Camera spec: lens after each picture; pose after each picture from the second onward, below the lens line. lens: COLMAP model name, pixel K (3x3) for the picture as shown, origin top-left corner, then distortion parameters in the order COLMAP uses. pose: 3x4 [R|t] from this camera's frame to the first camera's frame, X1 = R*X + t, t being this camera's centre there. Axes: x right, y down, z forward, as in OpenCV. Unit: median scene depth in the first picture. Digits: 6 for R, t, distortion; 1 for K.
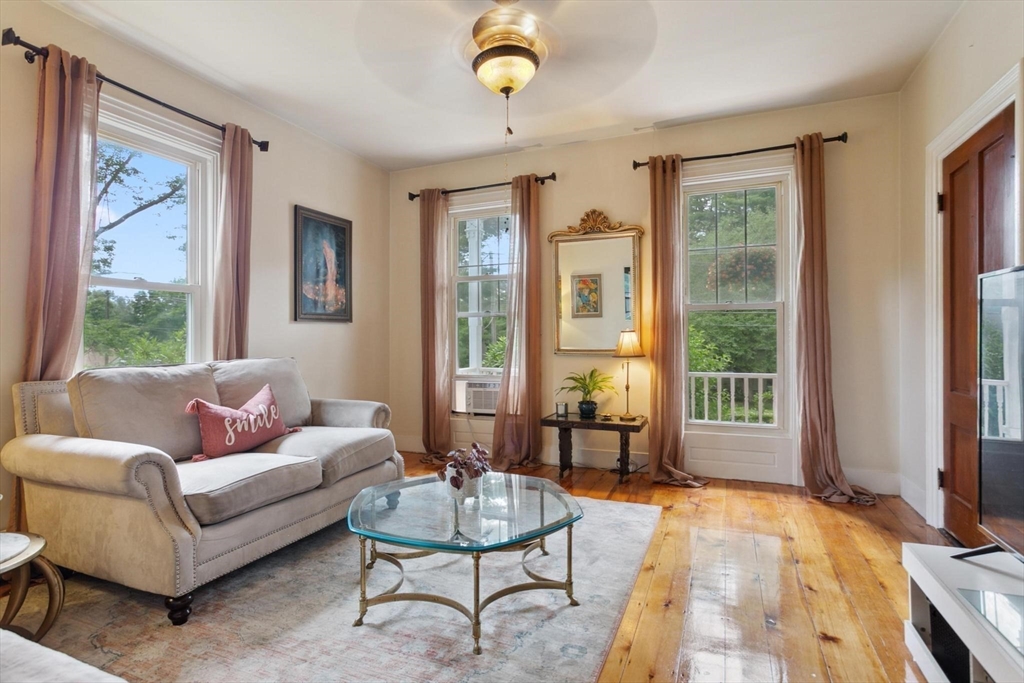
lens RADIAL K [[514.4, 0, 512.0], [0, 514.4, 341.5], [0, 0, 1]] dist [-0.000307, 0.000493]
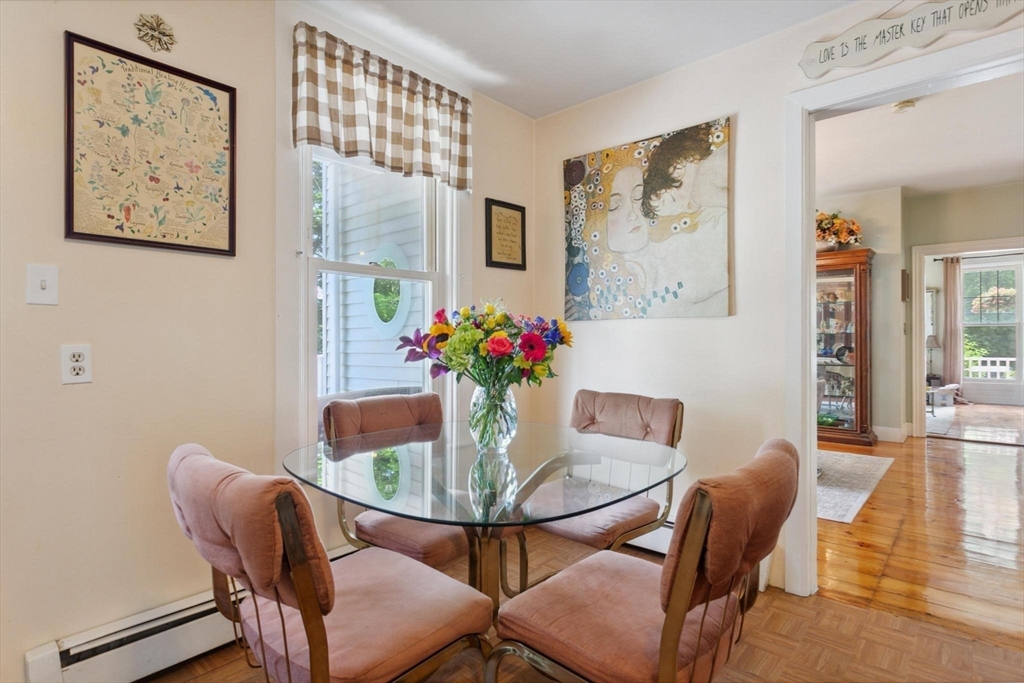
lens RADIAL K [[520.3, 0, 530.0], [0, 520.3, 334.7], [0, 0, 1]] dist [-0.000546, -0.000122]
pose [[0.952851, -0.002078, -0.303433, -0.557271], [-0.000851, 0.999954, -0.009520, -0.001370], [0.303439, 0.009329, 0.952805, -1.241703]]
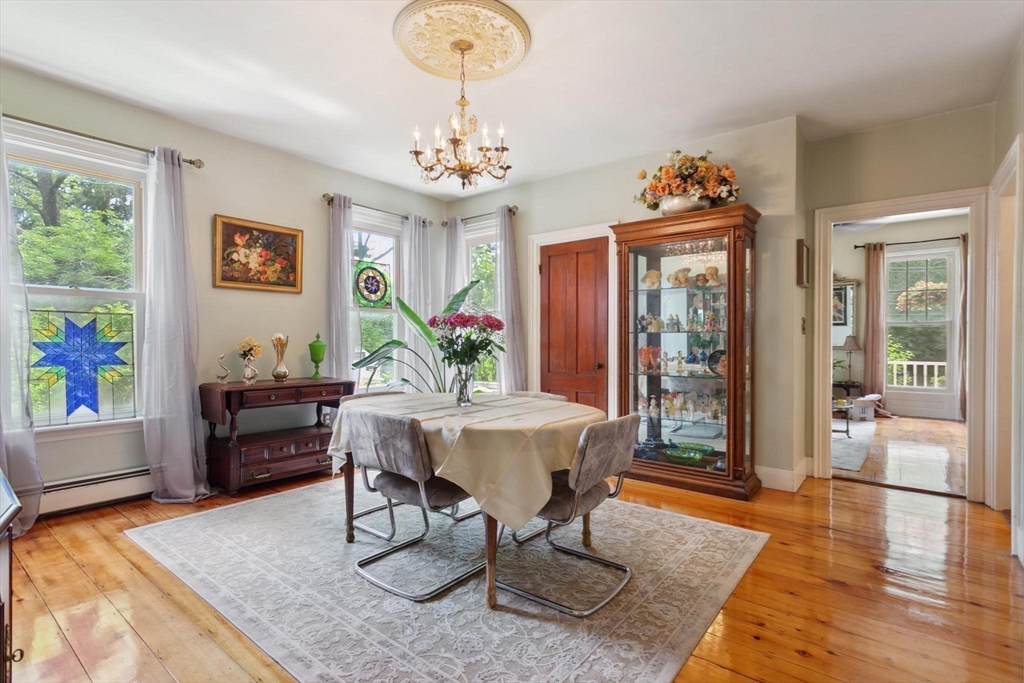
lens RADIAL K [[490.9, 0, 509.2], [0, 490.9, 335.9], [0, 0, 1]] dist [0.008102, 0.000756]
pose [[0.963863, 0.006108, -0.266330, -0.384343], [-0.007548, 0.999962, -0.004385, -0.002986], [0.266293, 0.006237, 0.963872, -0.828373]]
